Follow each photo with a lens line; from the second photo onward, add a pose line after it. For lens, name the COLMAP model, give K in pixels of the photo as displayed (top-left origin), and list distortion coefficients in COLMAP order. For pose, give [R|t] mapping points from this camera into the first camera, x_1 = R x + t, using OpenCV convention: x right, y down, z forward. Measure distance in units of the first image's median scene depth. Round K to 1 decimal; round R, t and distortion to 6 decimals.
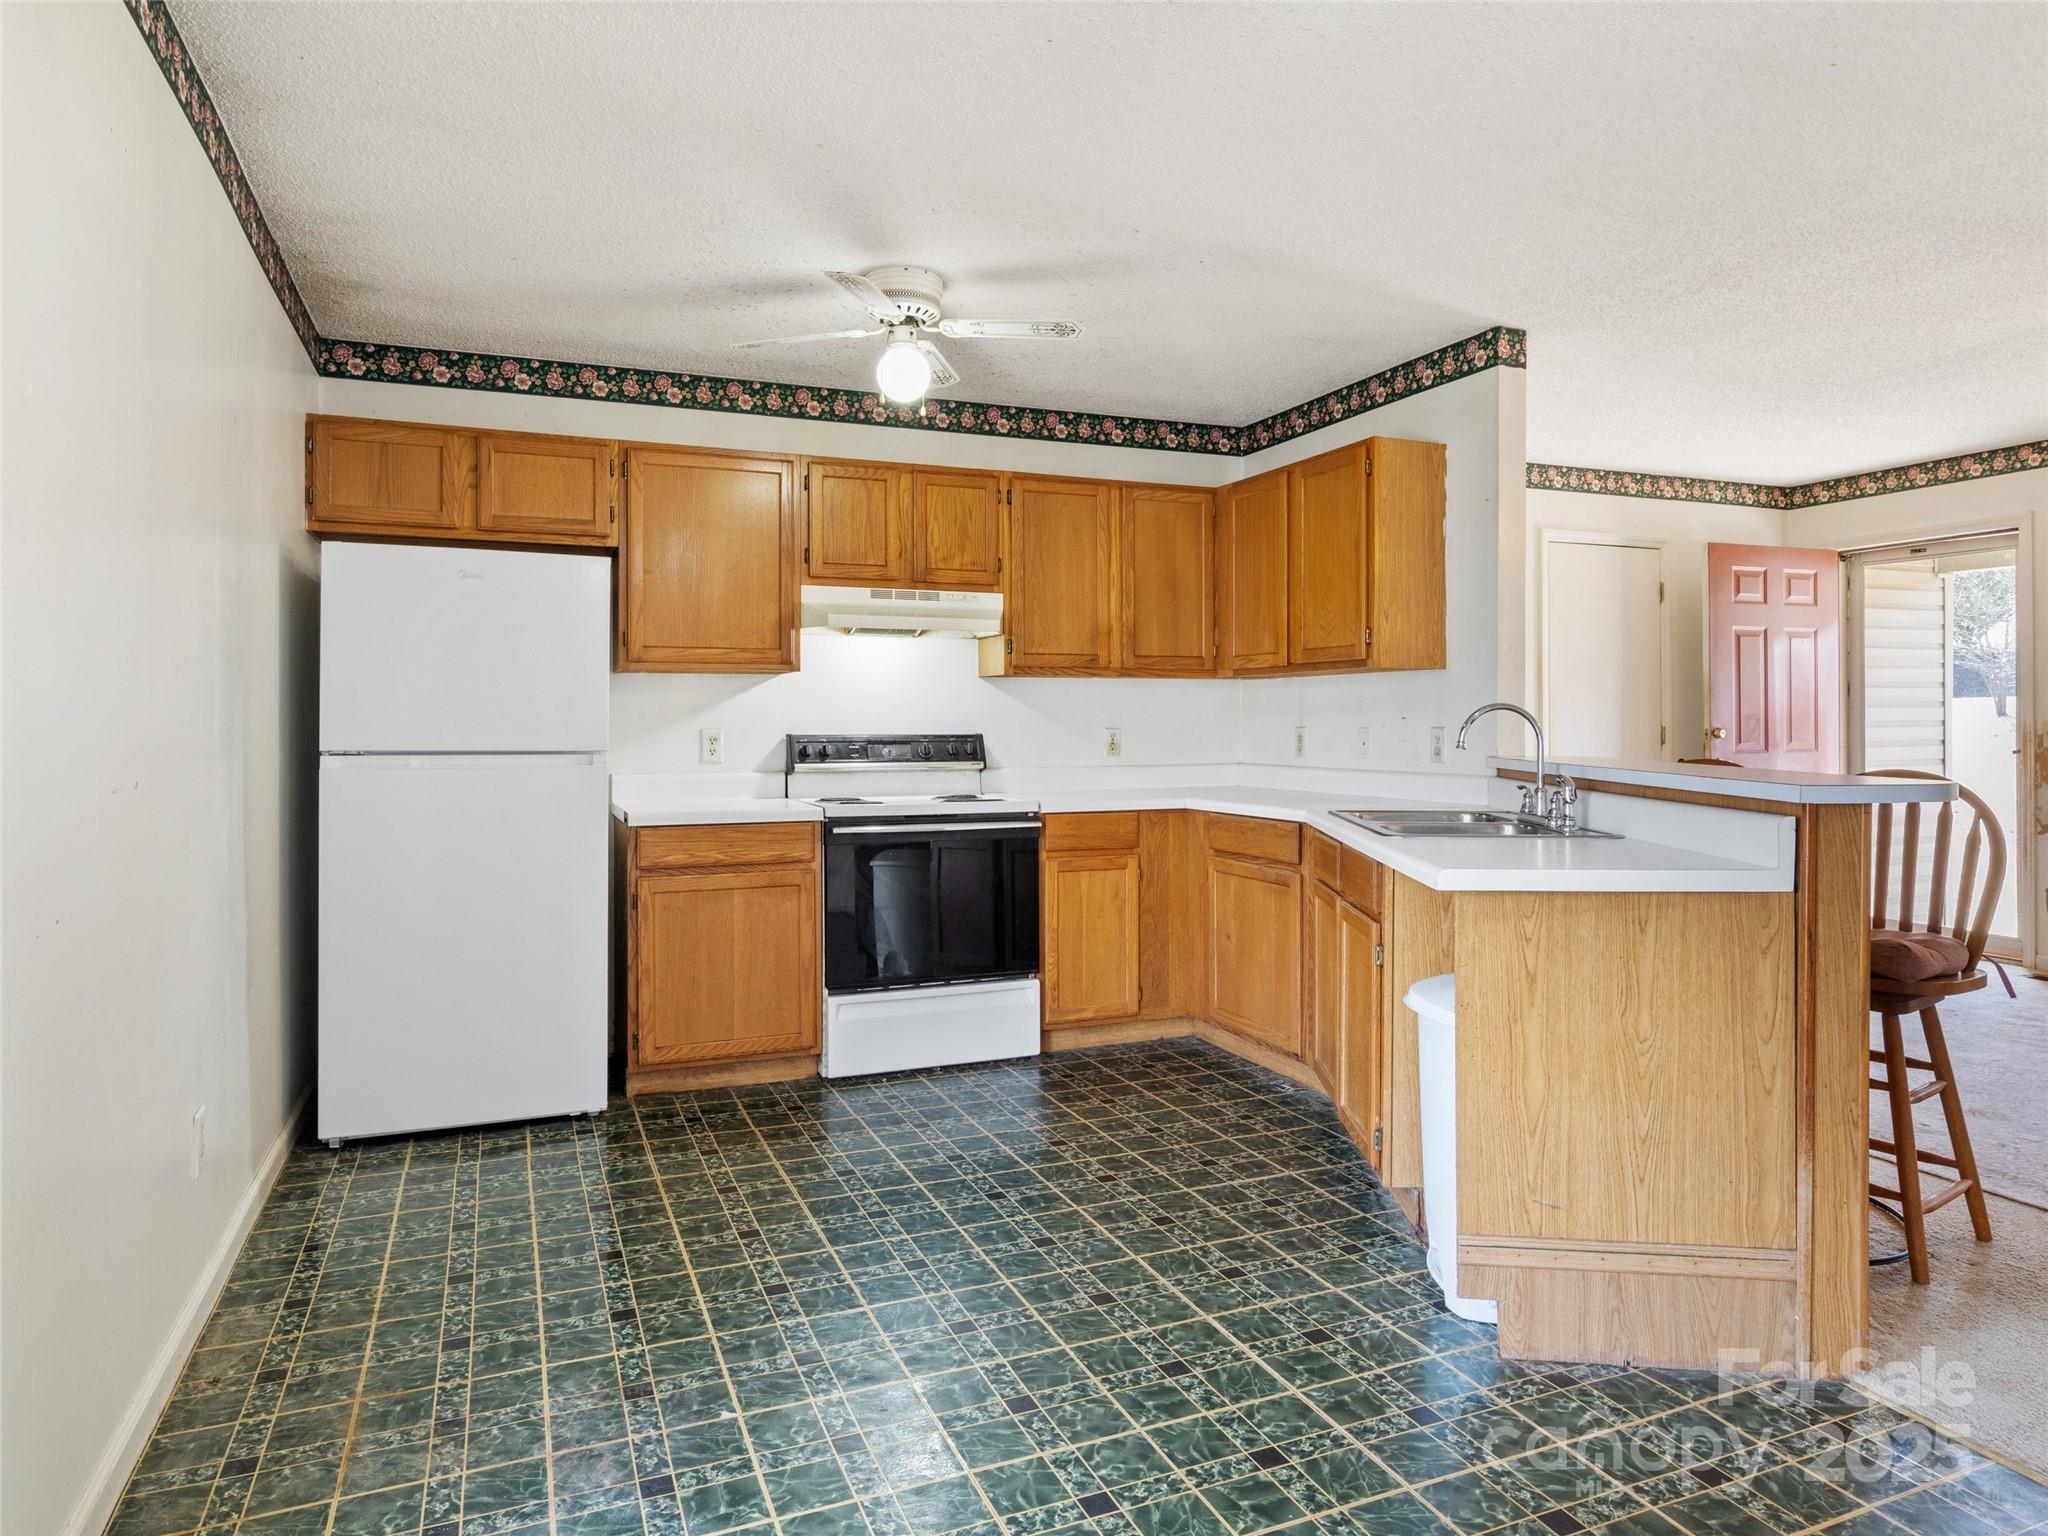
lens RADIAL K [[1281.0, 0, 1025.9], [0, 1281.0, 724.8], [0, 0, 1]] dist [-0.001016, -0.000640]
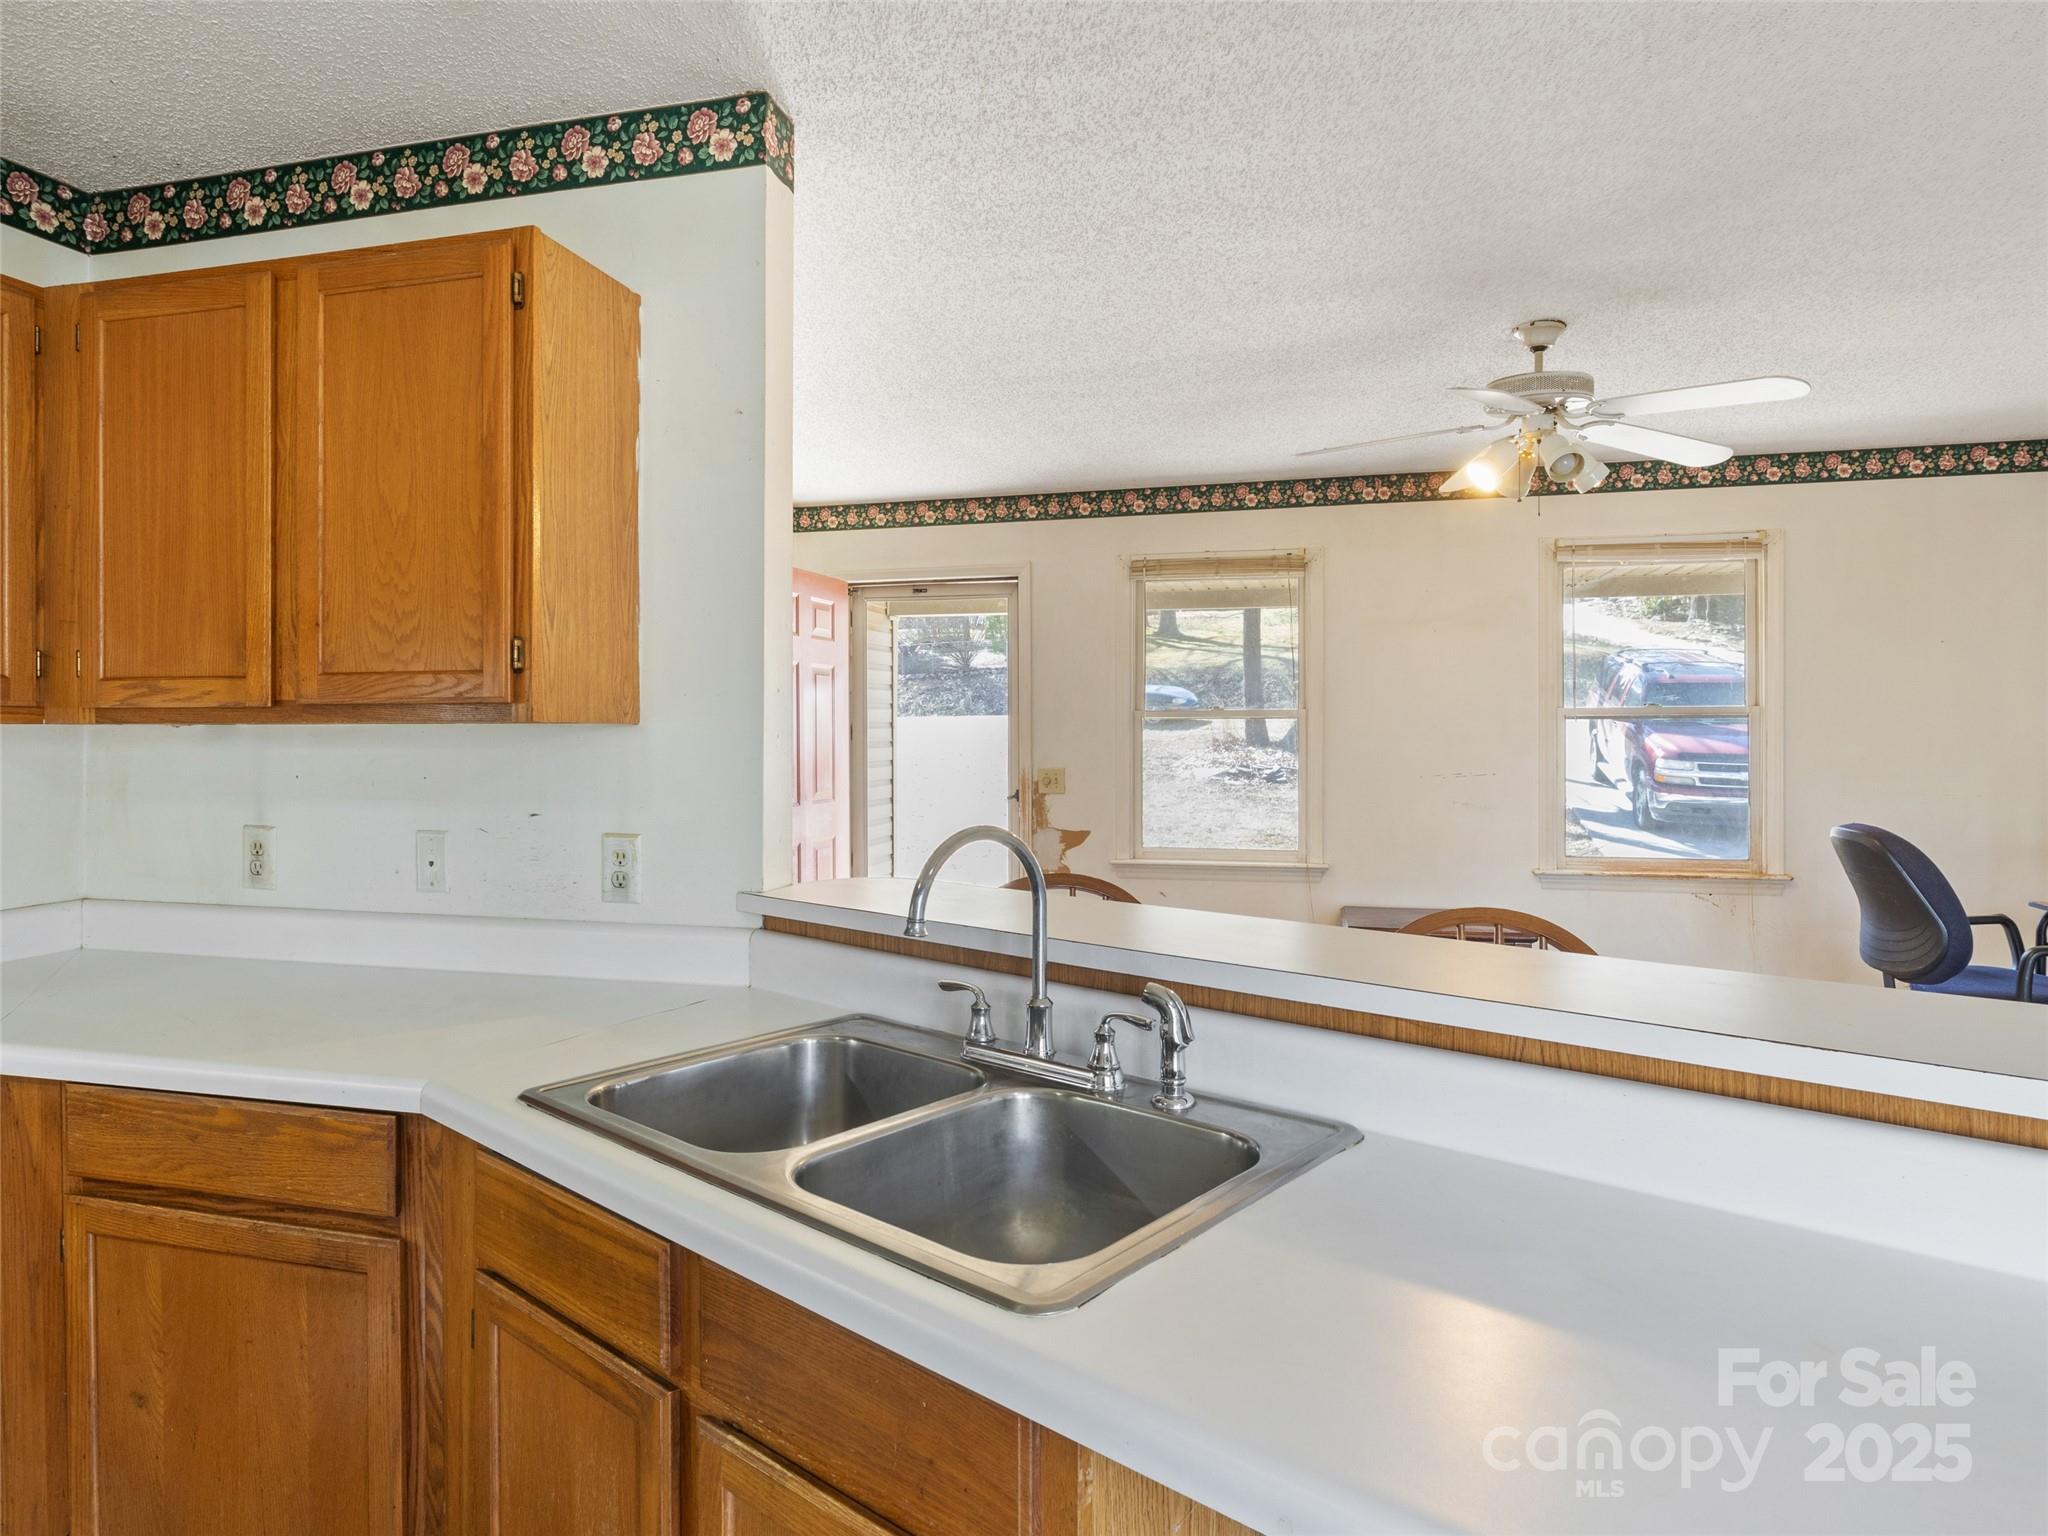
lens RADIAL K [[1182.0, 0, 1037.9], [0, 1182.0, 746.1], [0, 0, 1]] dist [0.000769, 0.000430]
pose [[0.604443, -0.009045, 0.796597, 0.036865], [0.001487, 0.999947, 0.010225, -0.037562], [-0.796647, -0.004996, 0.604424, 0.554309]]
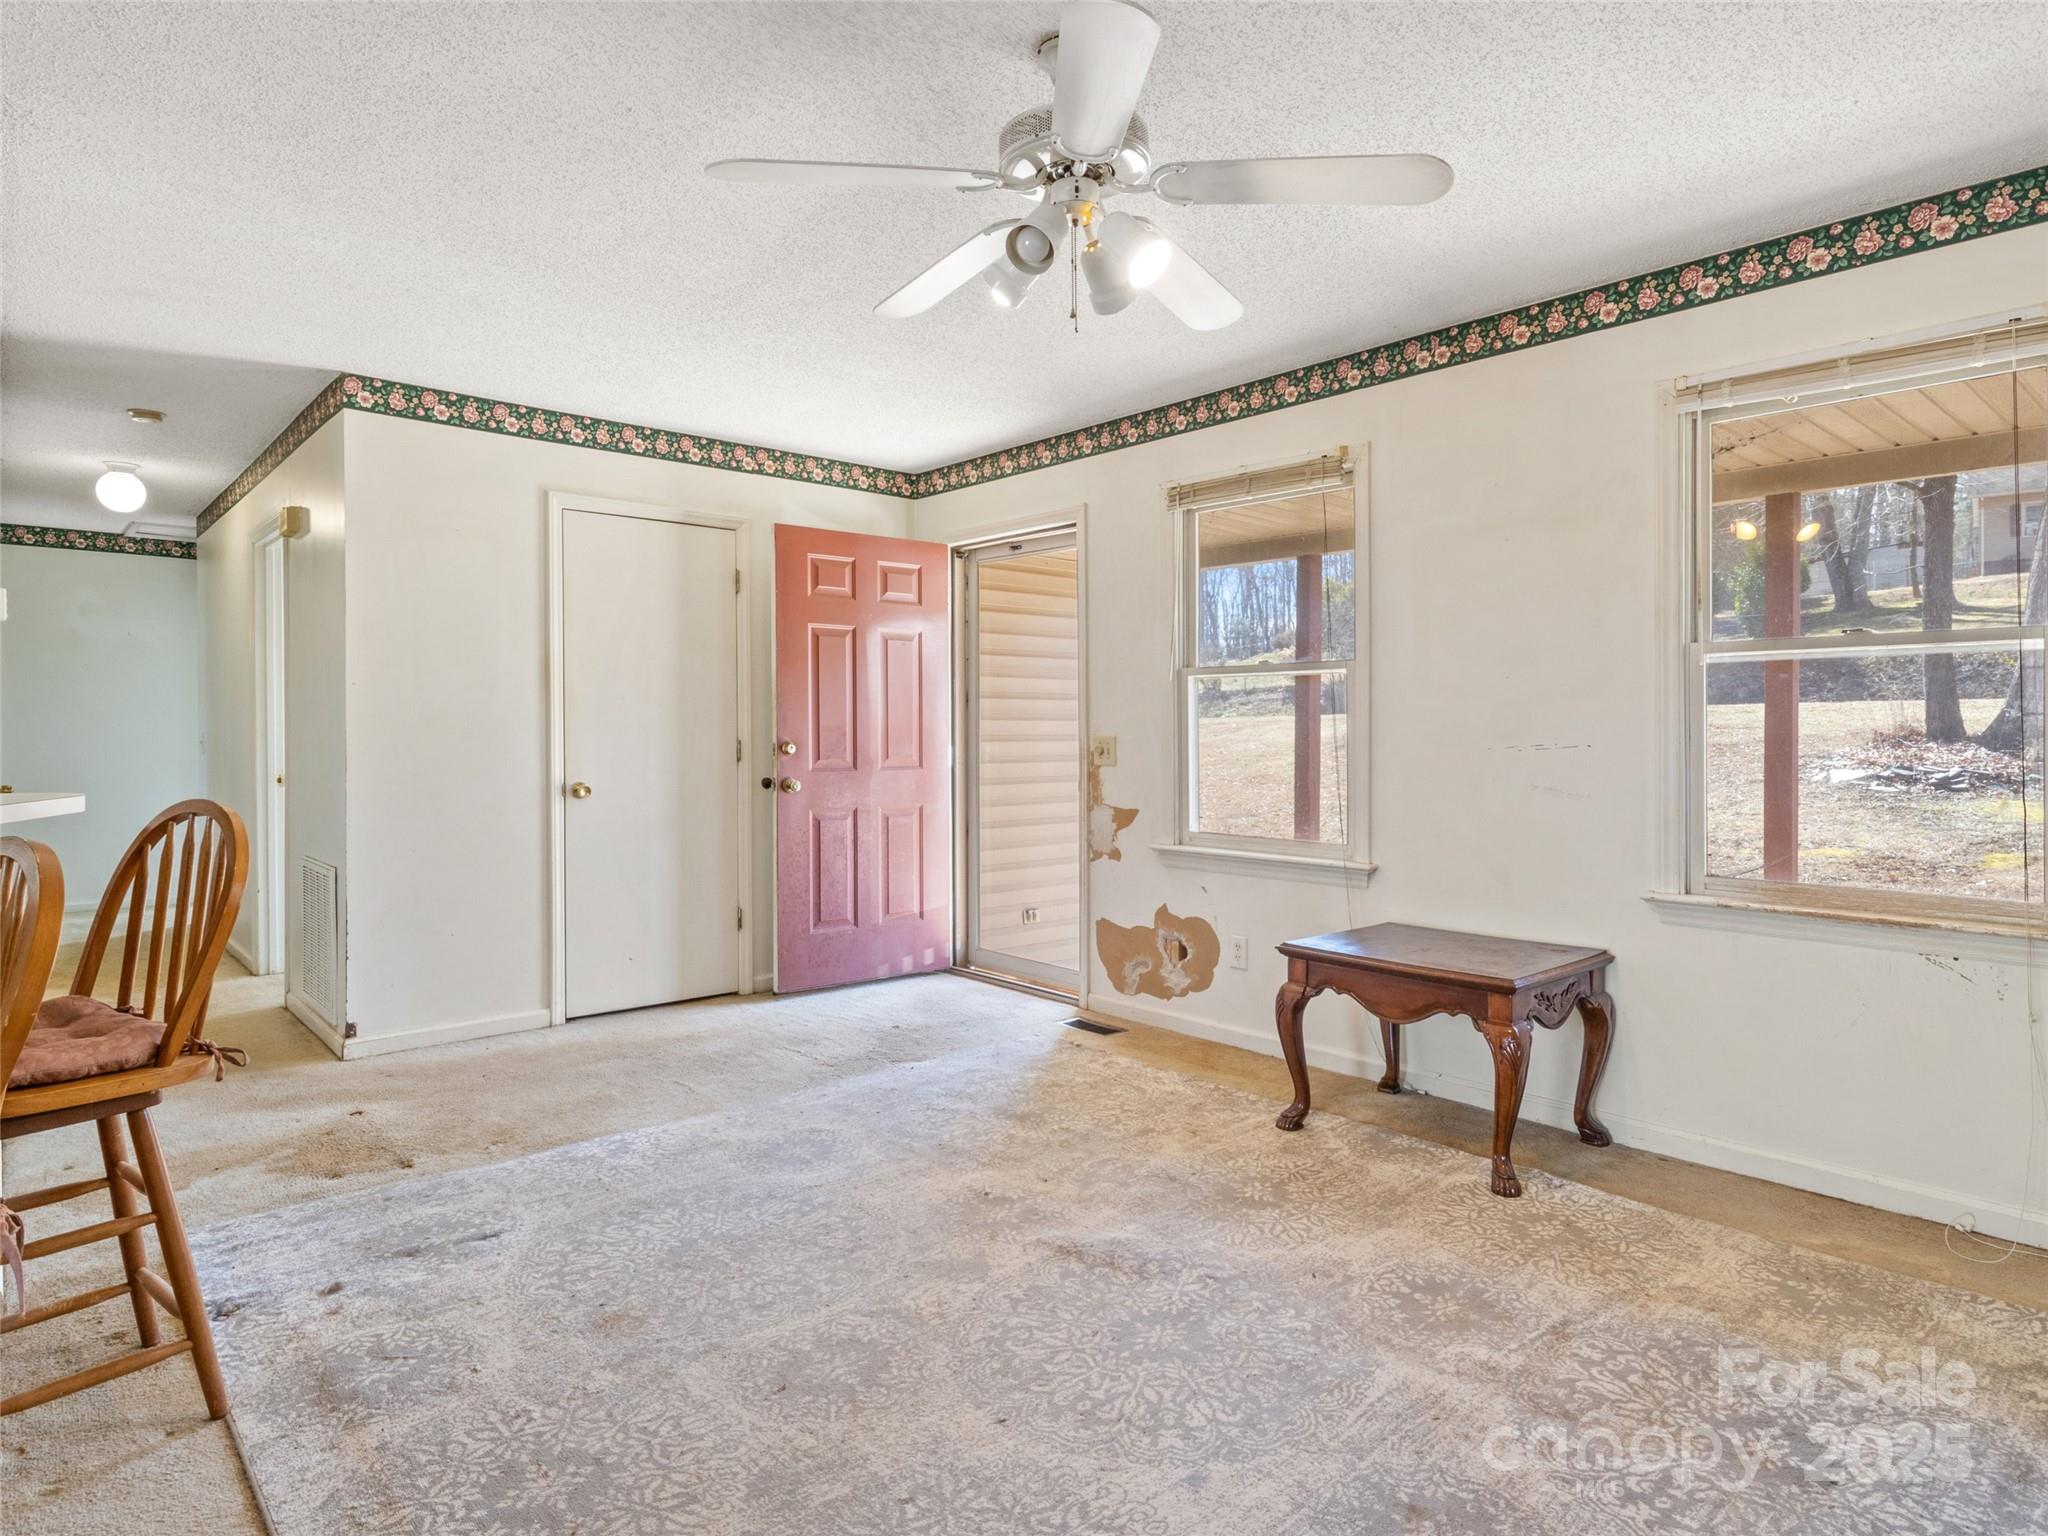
lens RADIAL K [[1182.0, 0, 1021.4], [0, 1182.0, 750.2], [0, 0, 1]] dist [0.000769, 0.000430]
pose [[0.946698, -0.001201, 0.322121, 0.623752], [-0.003904, 0.999877, 0.015202, -0.005435], [-0.322100, -0.015649, 0.946576, 0.284998]]
